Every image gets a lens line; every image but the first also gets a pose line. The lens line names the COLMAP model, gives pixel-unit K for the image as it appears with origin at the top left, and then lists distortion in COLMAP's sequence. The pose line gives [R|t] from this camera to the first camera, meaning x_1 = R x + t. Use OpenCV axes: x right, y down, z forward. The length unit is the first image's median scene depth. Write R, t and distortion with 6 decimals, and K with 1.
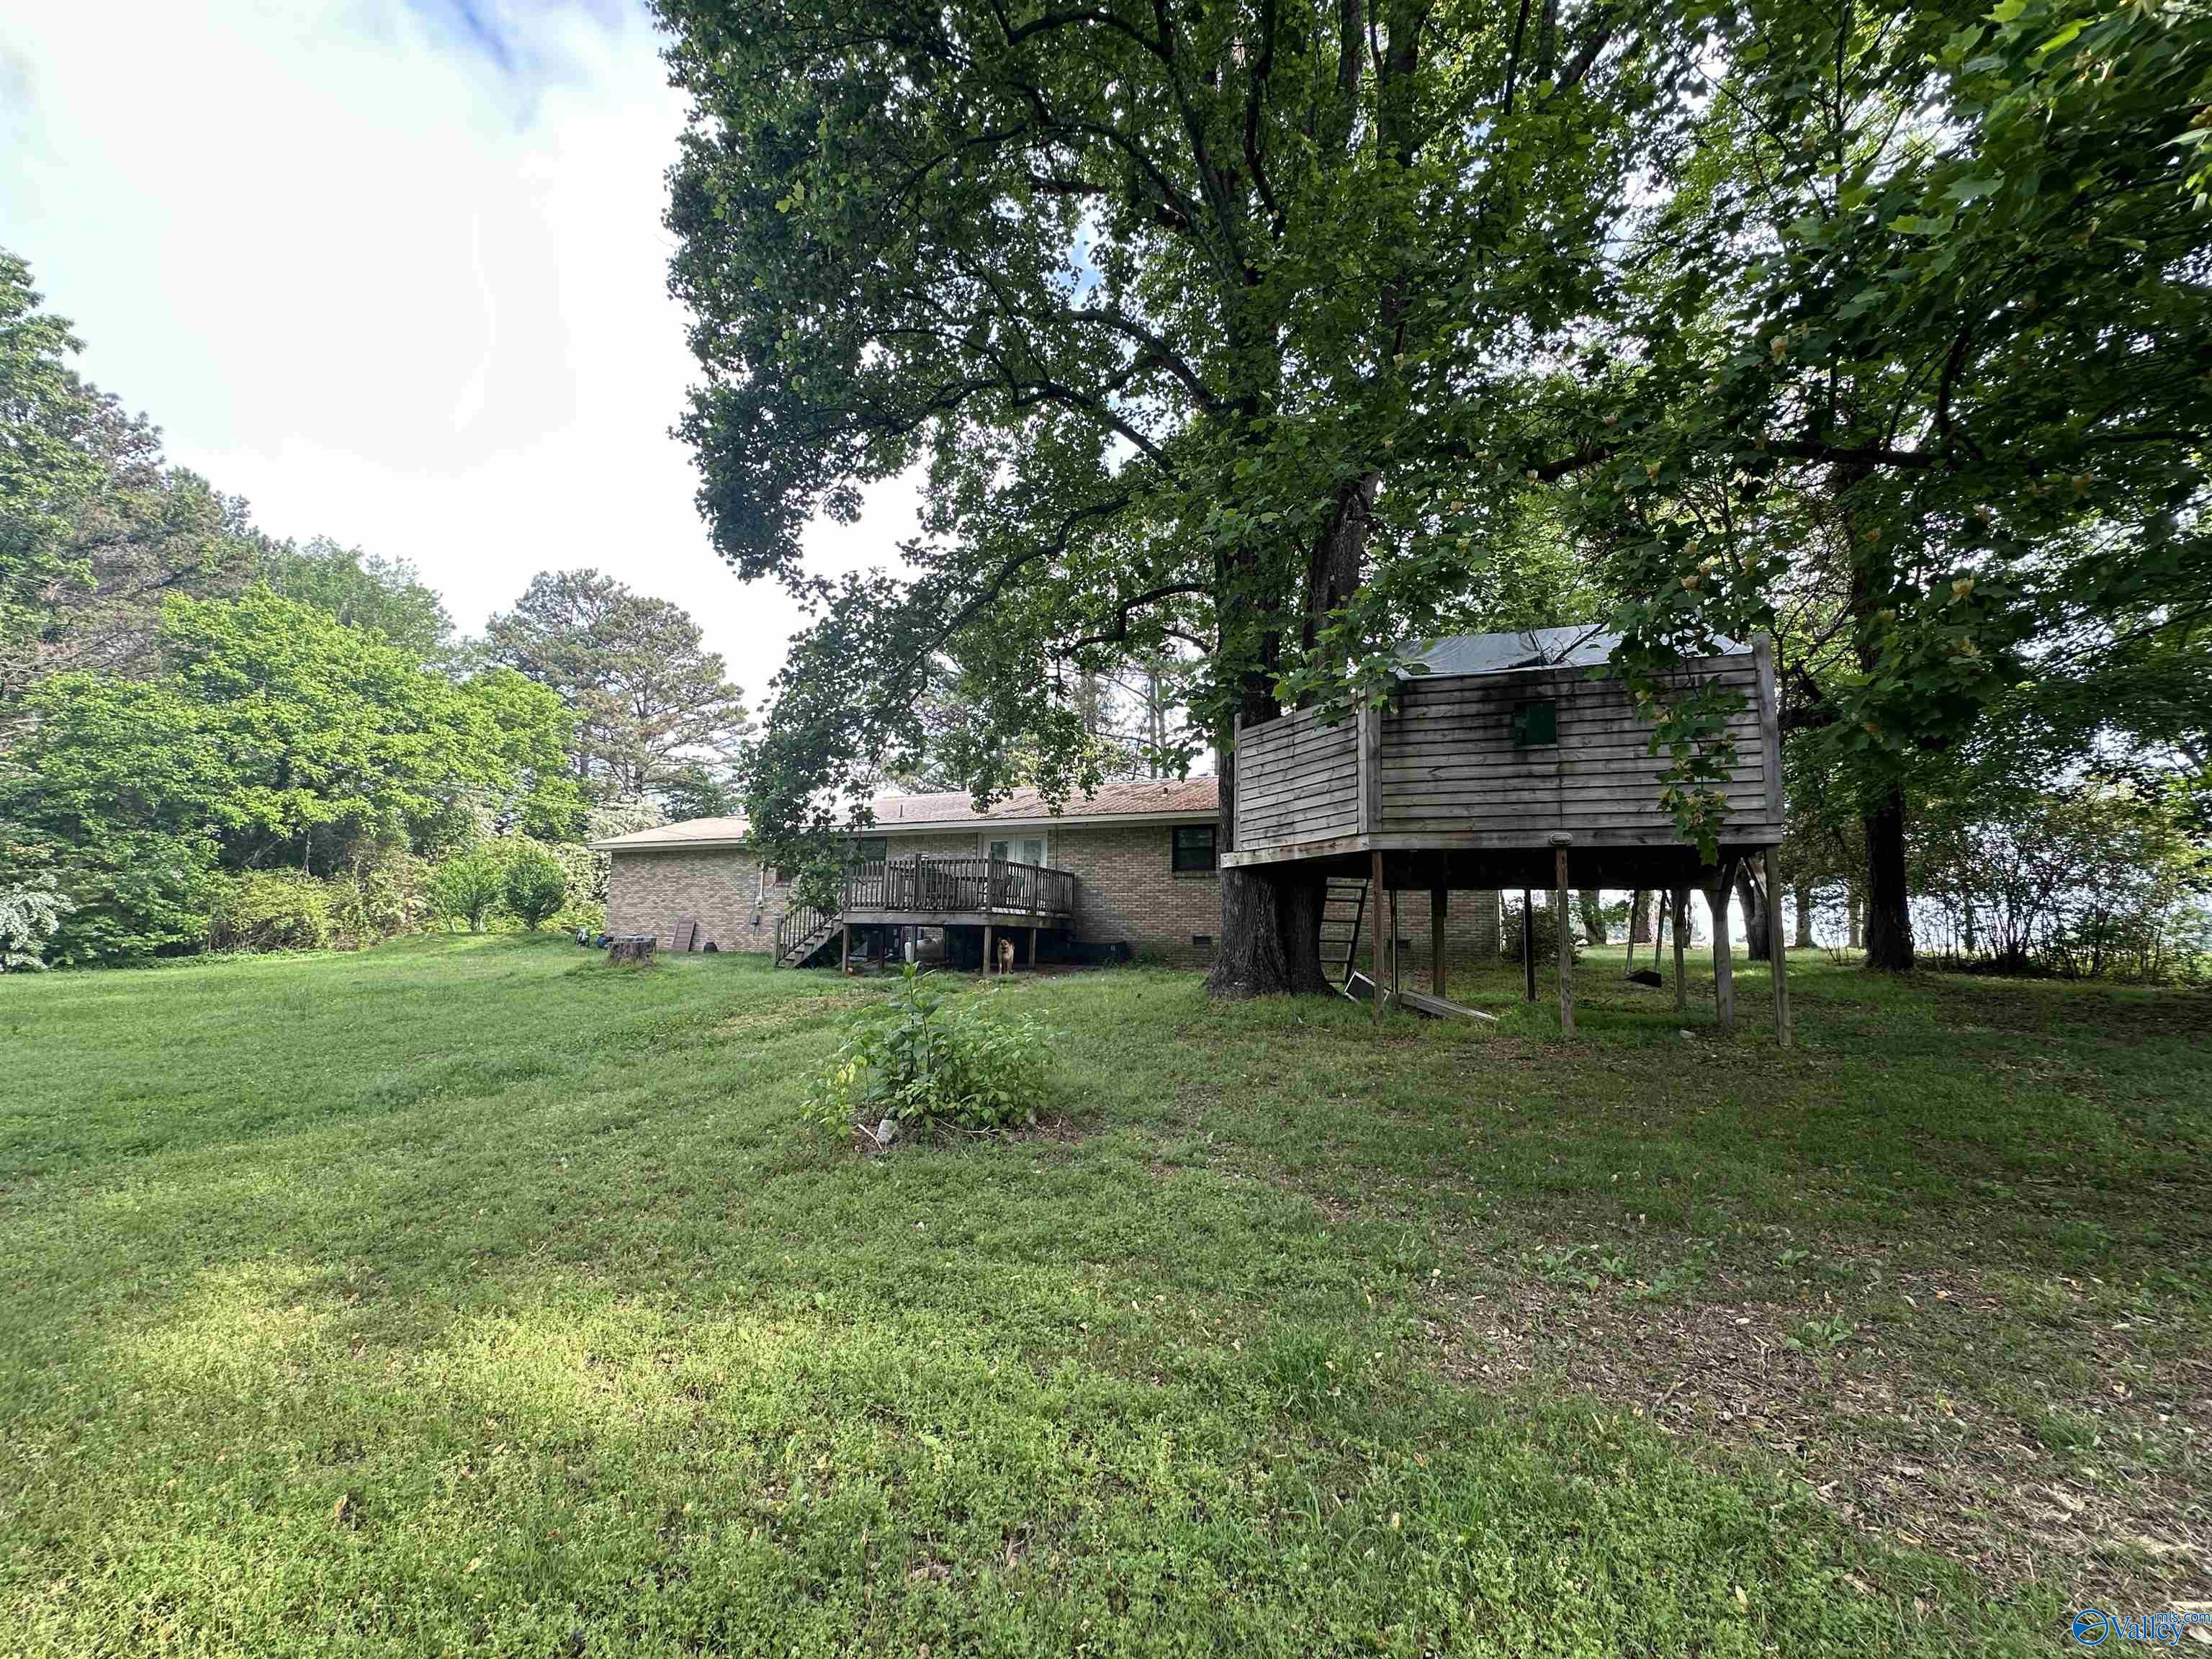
lens RADIAL K [[880.2, 0, 1109.8], [0, 880.2, 838.1], [0, 0, 1]] dist [-0.005565, 0.001088]
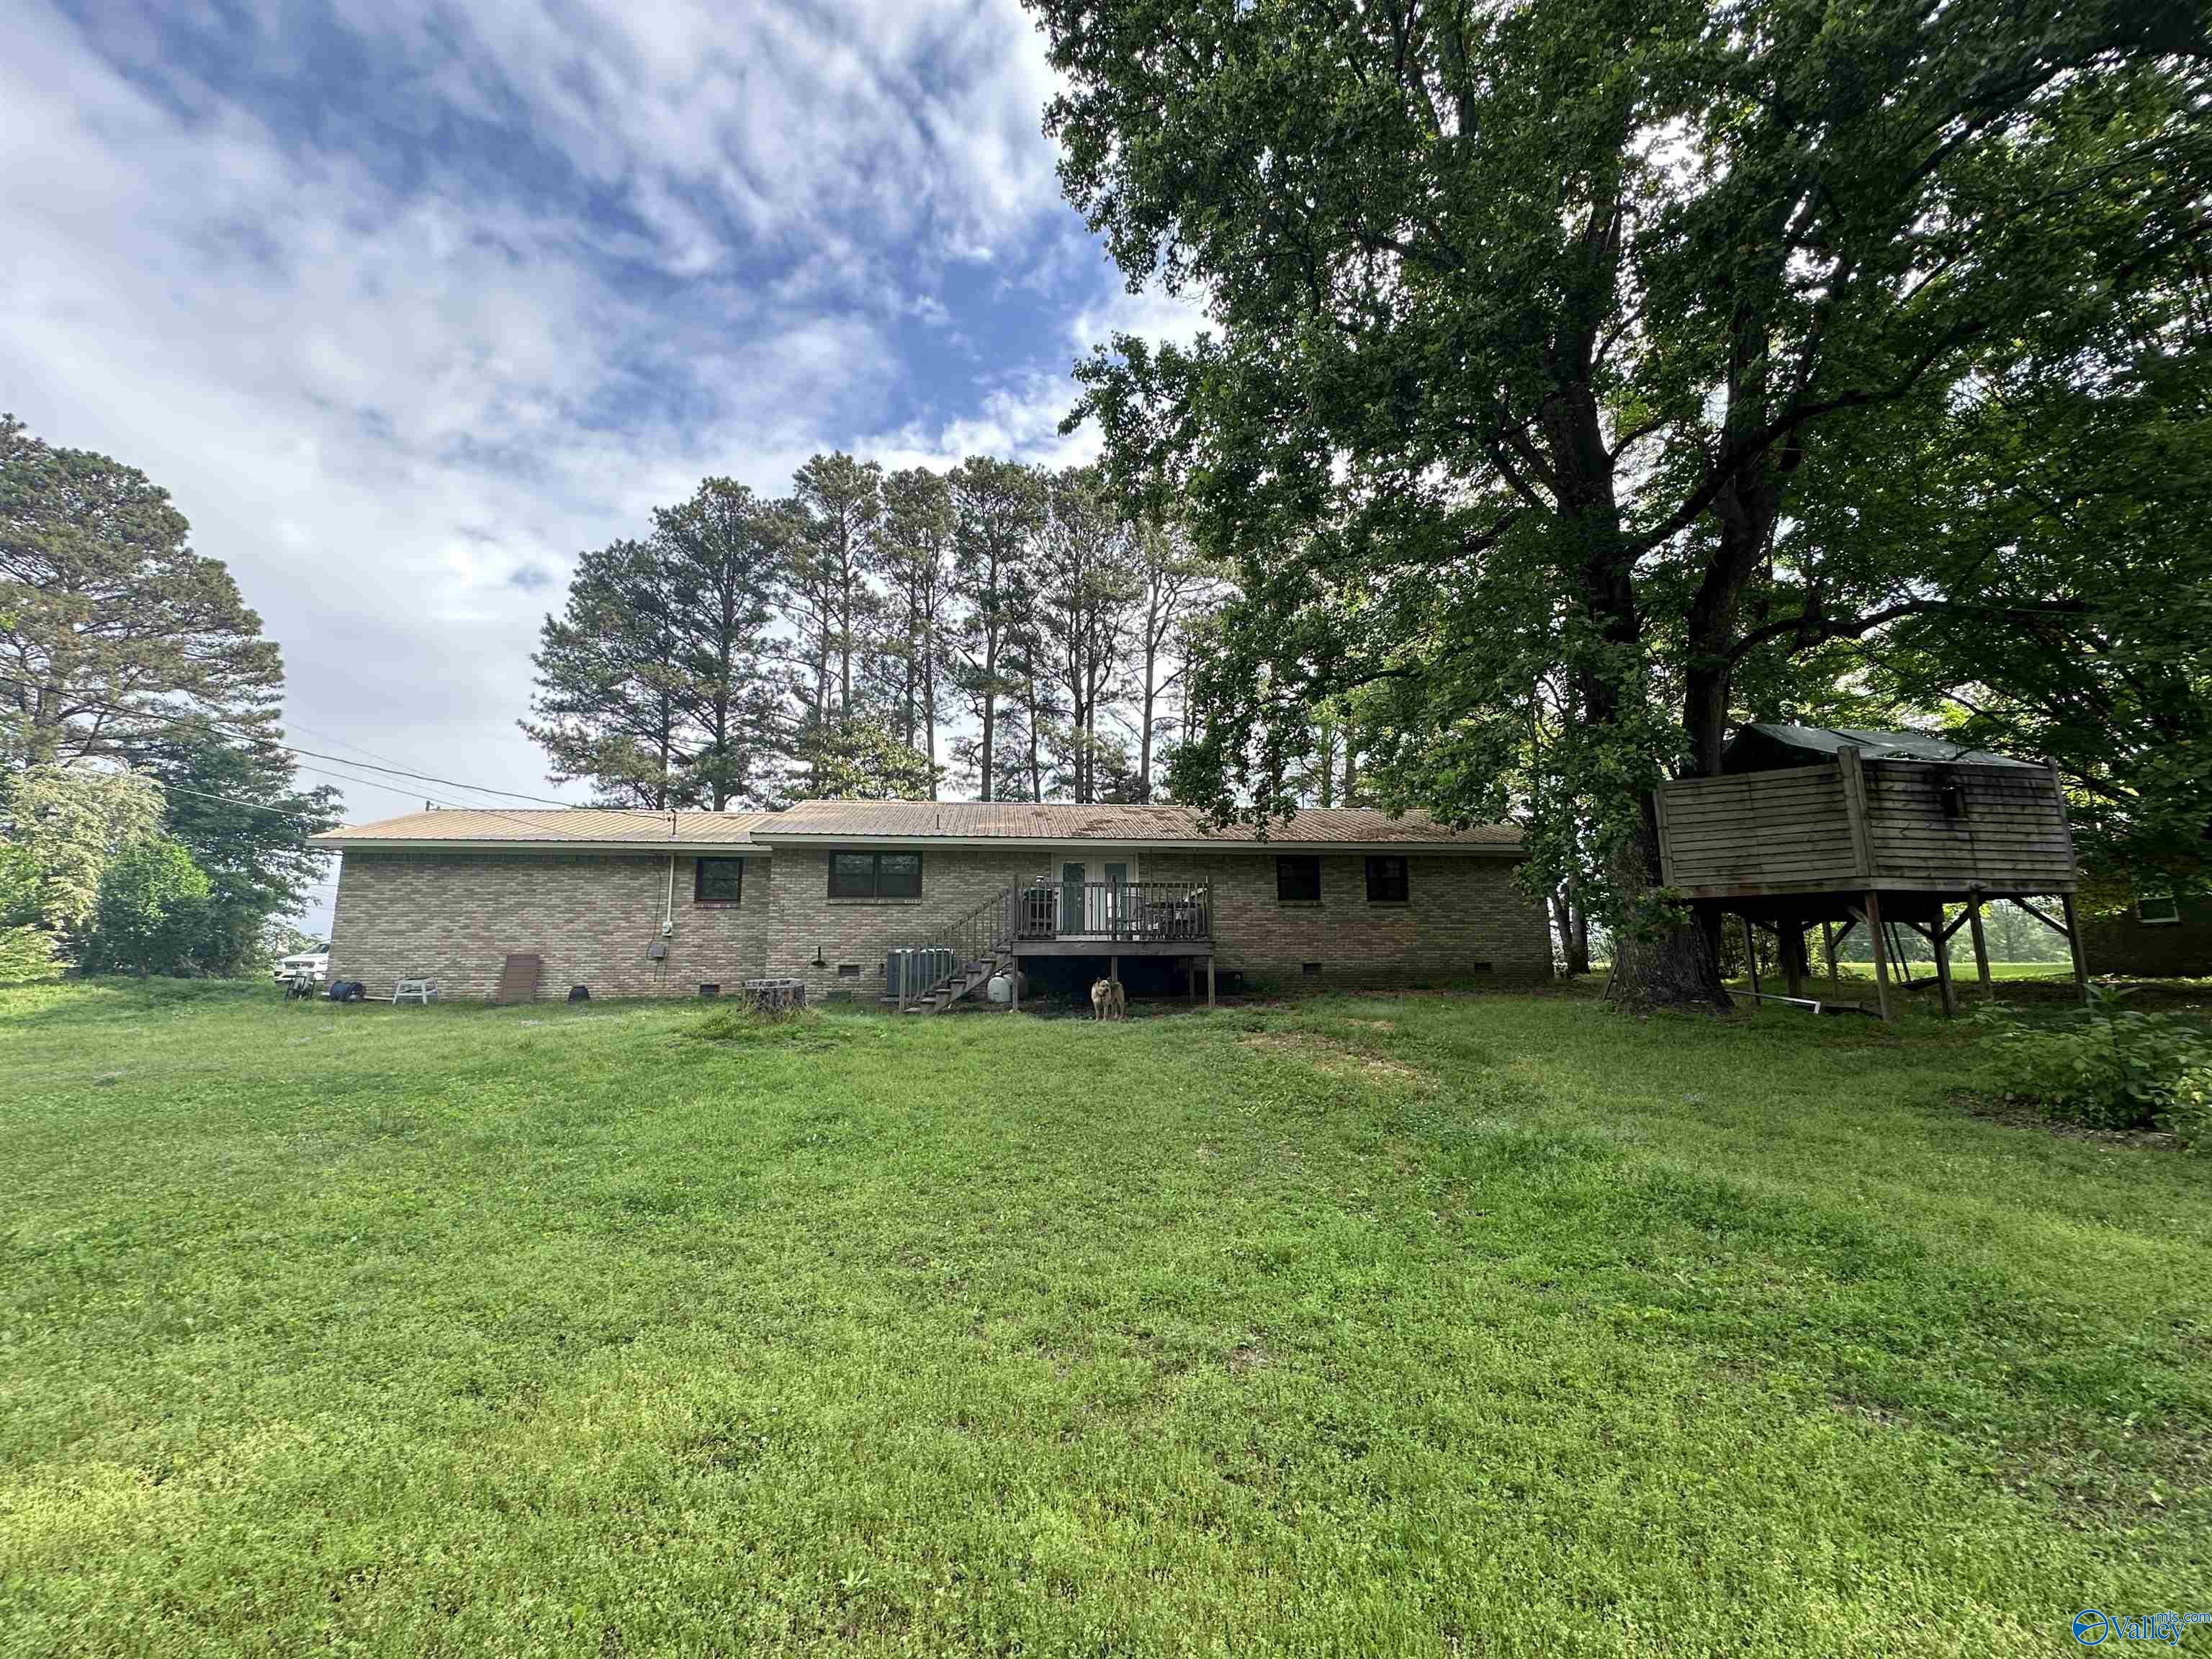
lens RADIAL K [[880.2, 0, 1108.3], [0, 880.2, 820.1], [0, 0, 1]] dist [-0.005565, 0.001088]
pose [[0.854976, 0.065254, 0.514547, -0.640167], [-0.039353, 0.997356, -0.061094, 0.016467], [-0.517173, 0.031985, 0.855283, 0.236369]]
